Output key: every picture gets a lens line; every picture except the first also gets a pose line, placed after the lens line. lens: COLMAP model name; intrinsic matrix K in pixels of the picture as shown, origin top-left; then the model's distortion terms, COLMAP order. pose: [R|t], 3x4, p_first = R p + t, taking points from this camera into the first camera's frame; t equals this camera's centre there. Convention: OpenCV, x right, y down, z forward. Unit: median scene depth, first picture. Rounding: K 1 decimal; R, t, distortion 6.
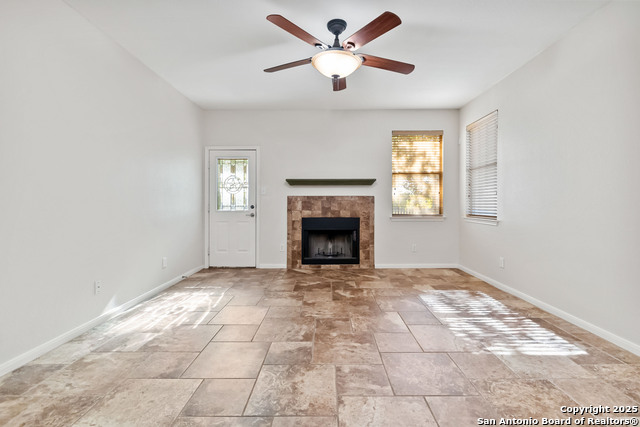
lens RADIAL K [[295.6, 0, 325.5], [0, 295.6, 207.6], [0, 0, 1]] dist [0.001122, 0.000121]
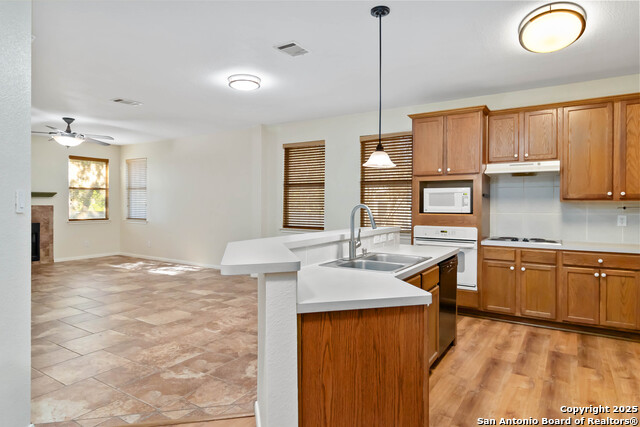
lens RADIAL K [[376.0, 0, 323.0], [0, 376.0, 205.6], [0, 0, 1]] dist [0.007734, -0.000764]
pose [[0.541672, -0.002243, 0.840587, -0.571151], [0.004291, 0.999991, -0.000097, -0.033829], [-0.840579, 0.003659, 0.541677, -0.852720]]
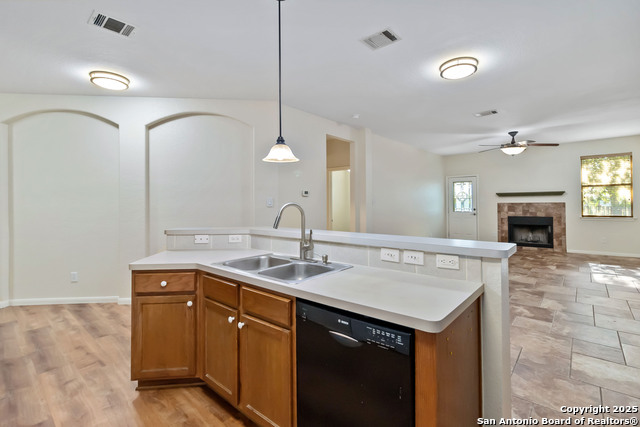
lens RADIAL K [[295.6, 0, 324.6], [0, 295.6, 200.4], [0, 0, 1]] dist [0.001122, 0.000121]
pose [[0.754811, -0.013998, -0.655793, 0.226100], [0.005021, 0.999866, -0.015563, -0.032808], [0.655923, 0.008455, 0.754781, -0.884362]]
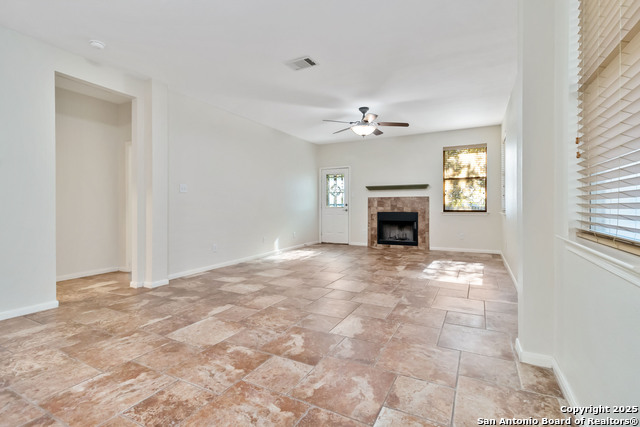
lens RADIAL K [[295.6, 0, 325.5], [0, 295.6, 208.1], [0, 0, 1]] dist [0.001122, 0.000121]
pose [[0.889491, 0.000956, -0.456953, 0.363245], [-0.000934, 1.000000, 0.000274, 0.013873], [0.456953, 0.000183, 0.889491, -0.427300]]
